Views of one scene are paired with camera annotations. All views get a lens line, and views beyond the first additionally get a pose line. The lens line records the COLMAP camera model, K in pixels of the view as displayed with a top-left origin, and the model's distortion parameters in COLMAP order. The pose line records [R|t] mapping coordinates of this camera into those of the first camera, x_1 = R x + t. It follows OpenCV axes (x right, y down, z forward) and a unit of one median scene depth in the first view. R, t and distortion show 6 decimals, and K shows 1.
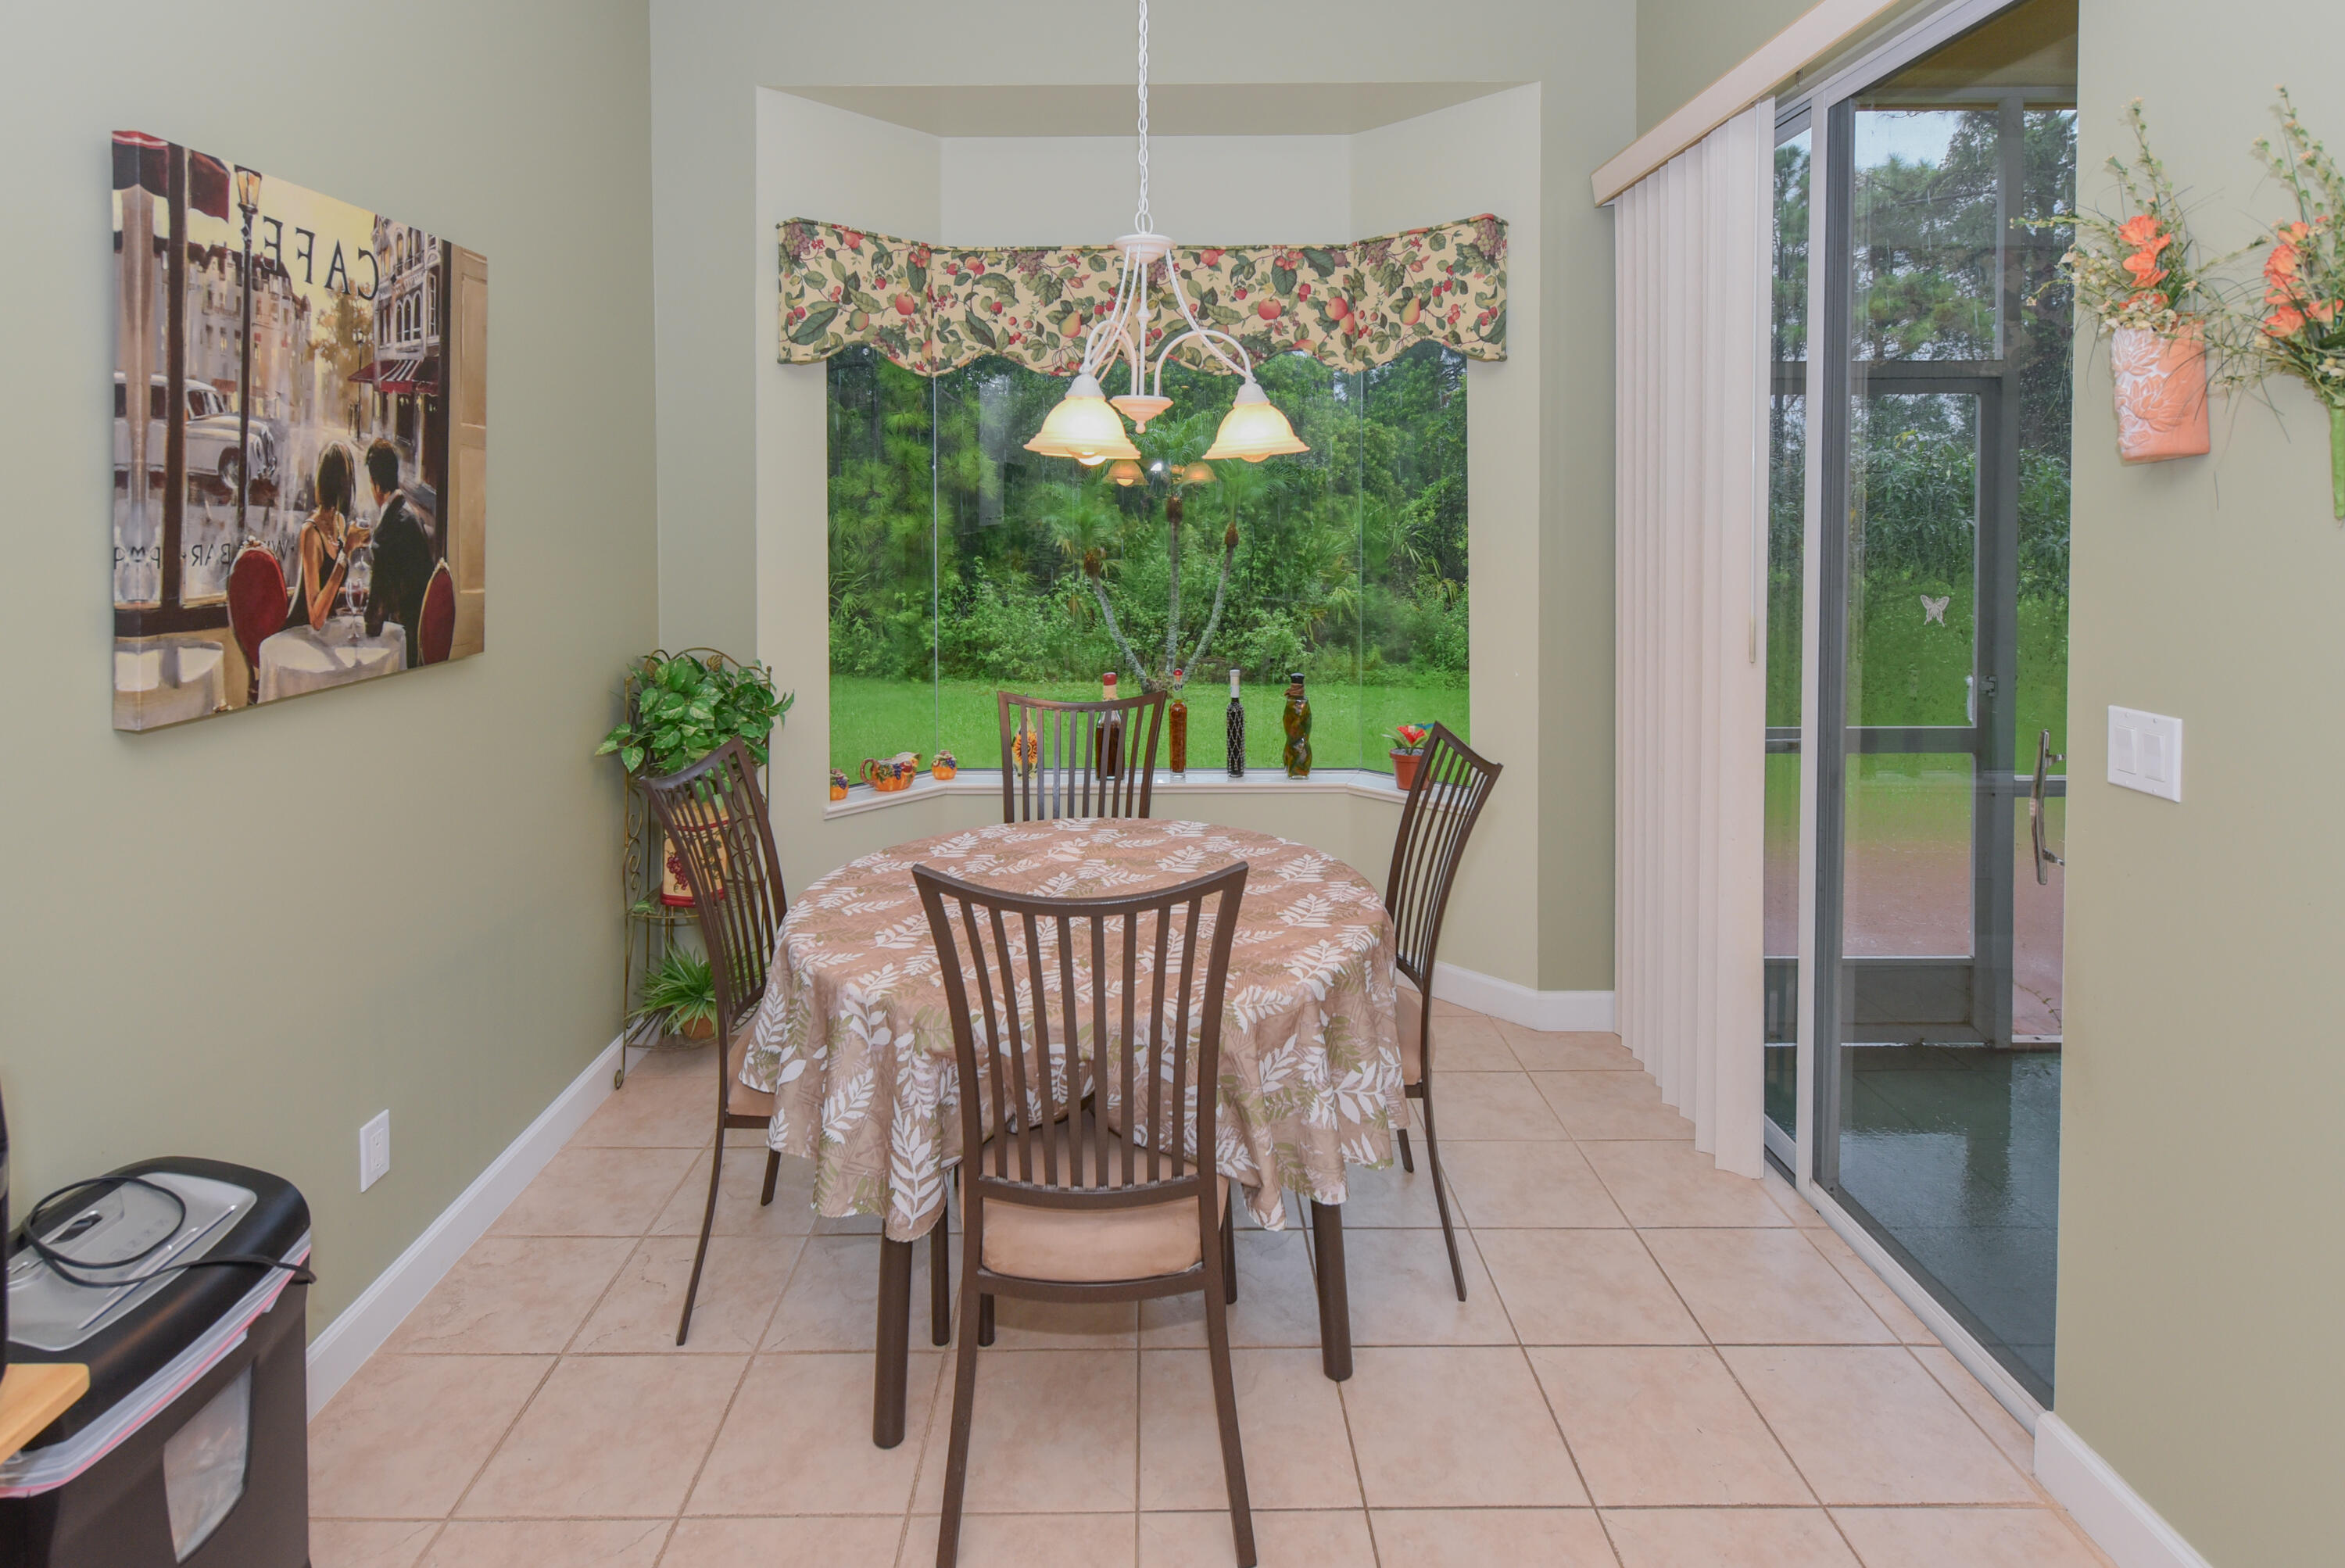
lens RADIAL K [[1186.4, 0, 1107.1], [0, 1186.4, 537.1], [0, 0, 1]] dist [0.001021, -0.000650]
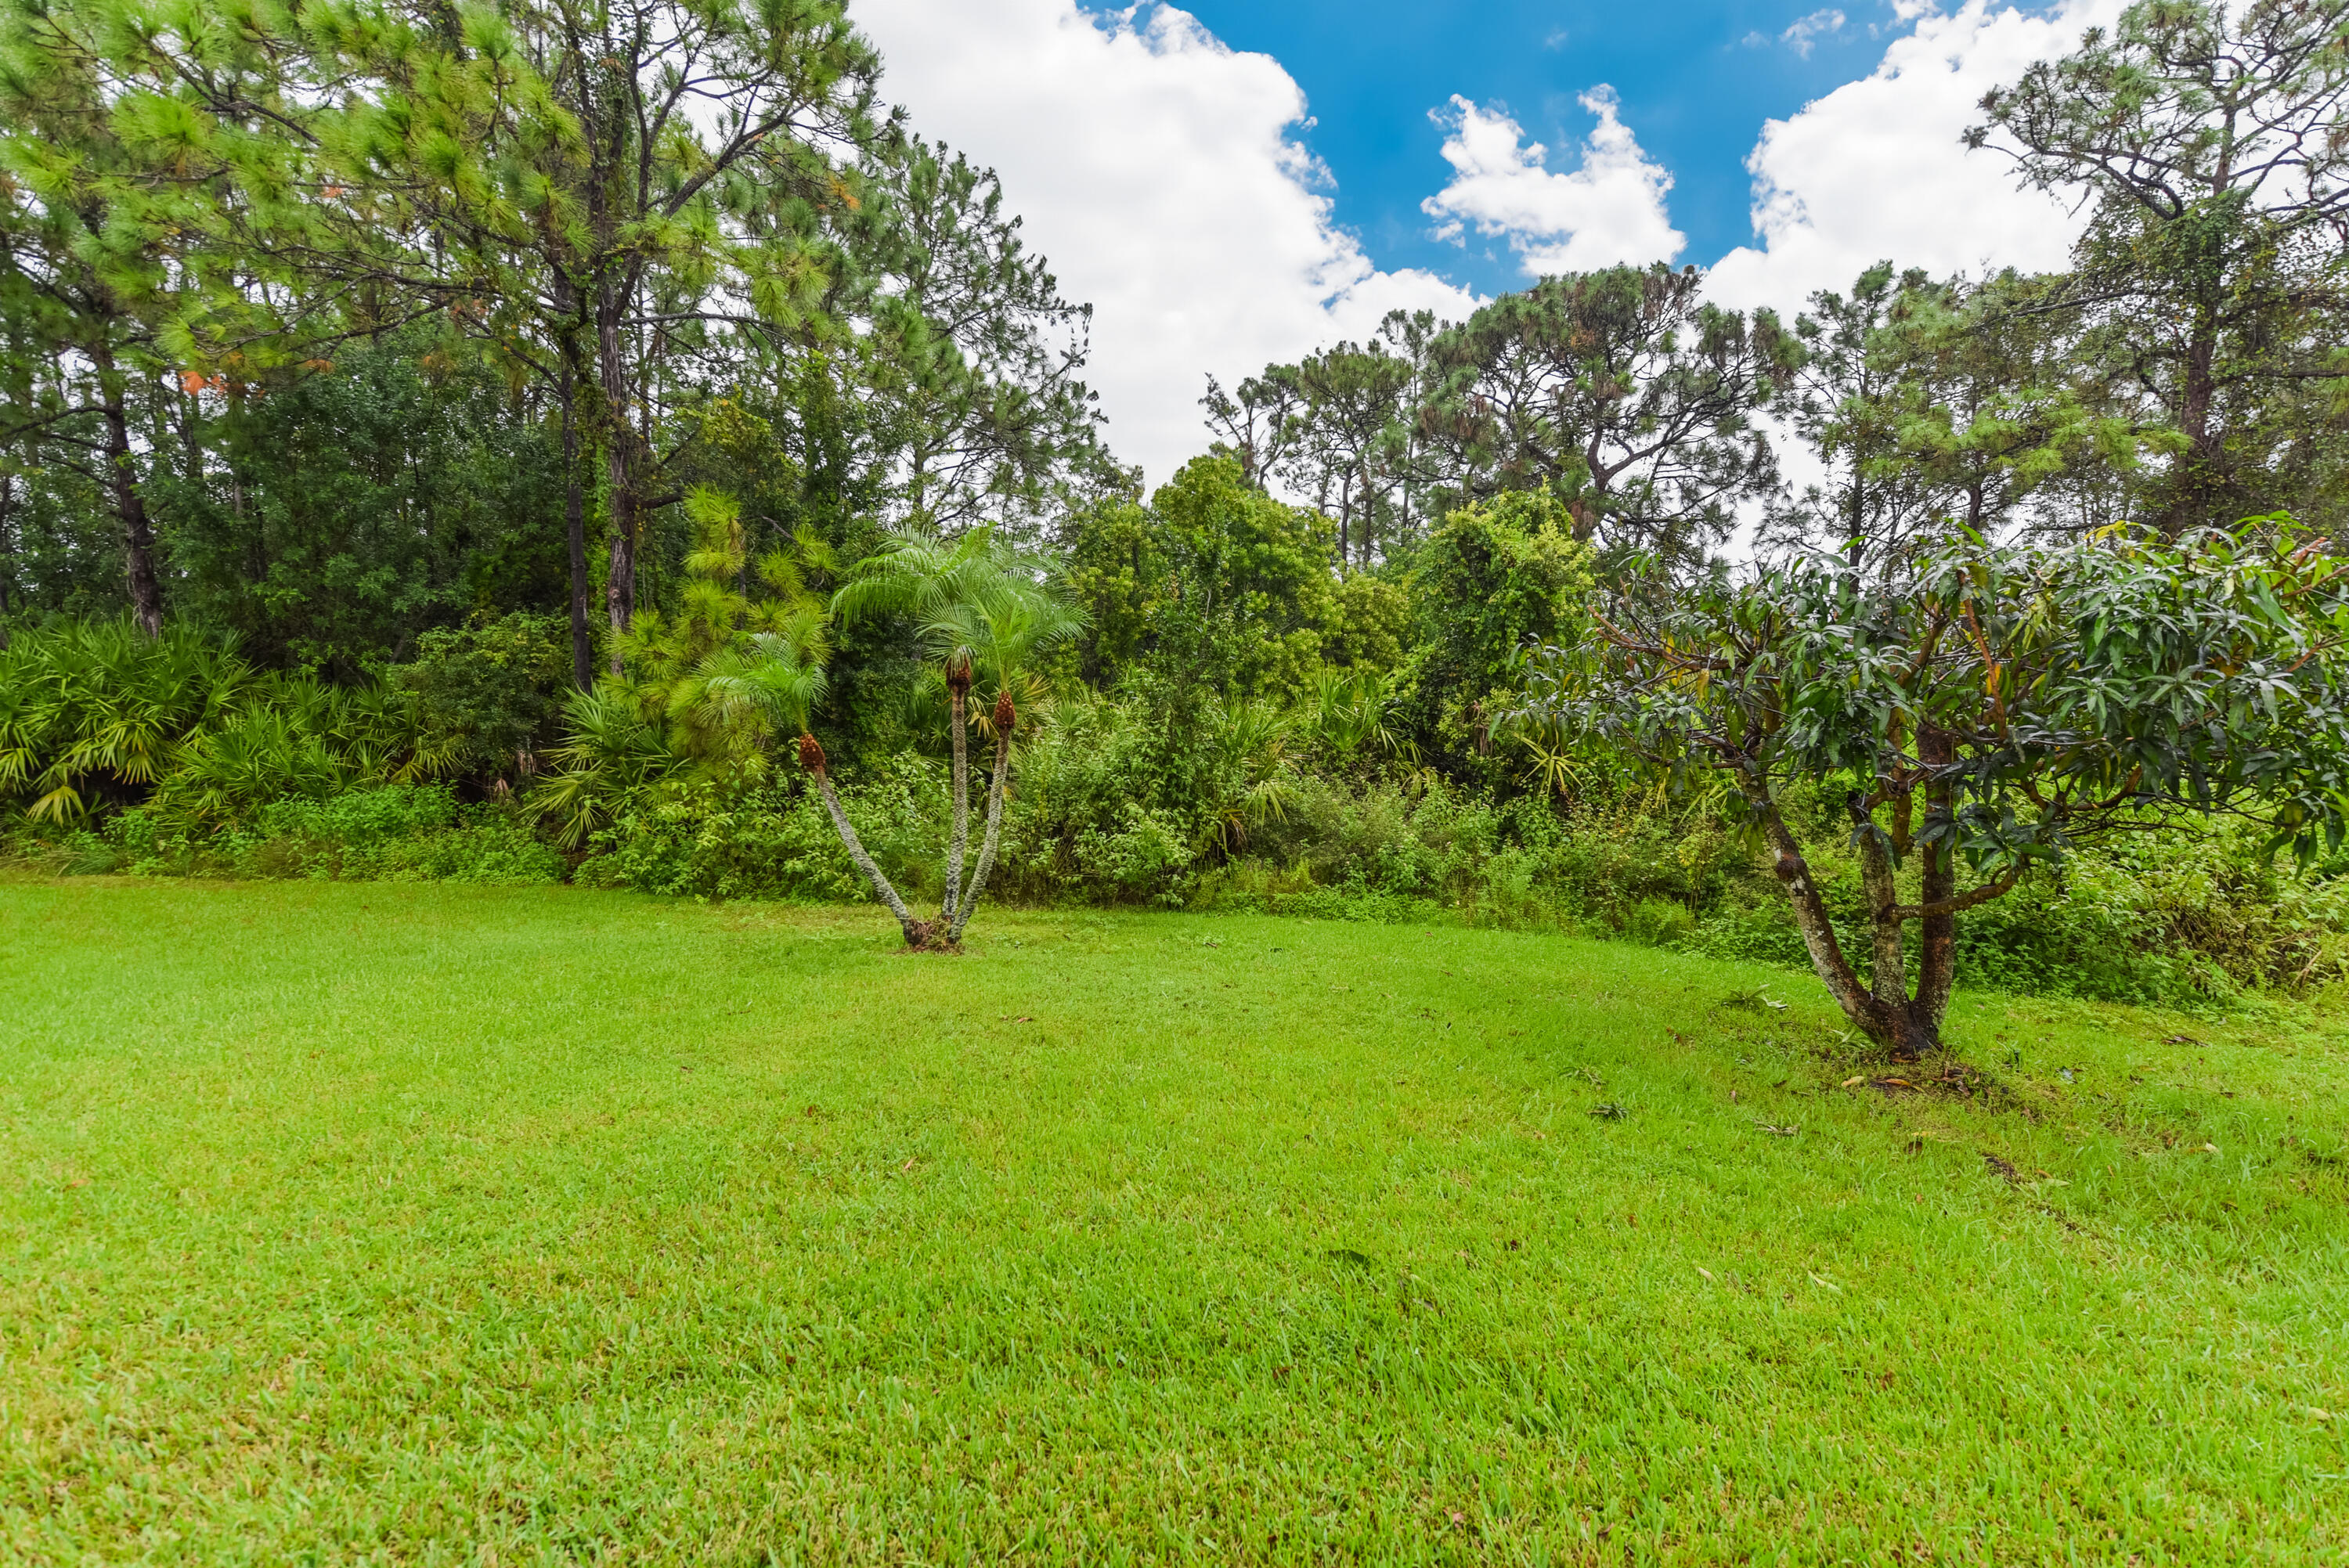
lens RADIAL K [[1106.7, 0, 1185.7], [0, 1106.7, 790.1], [0, 0, 1]] dist [0.004324, -0.000678]
pose [[0.999791, 0.006700, -0.019301, 1.101541], [-0.005386, 0.997715, 0.067354, 0.003596], [0.019708, -0.067236, 0.997542, 1.995668]]
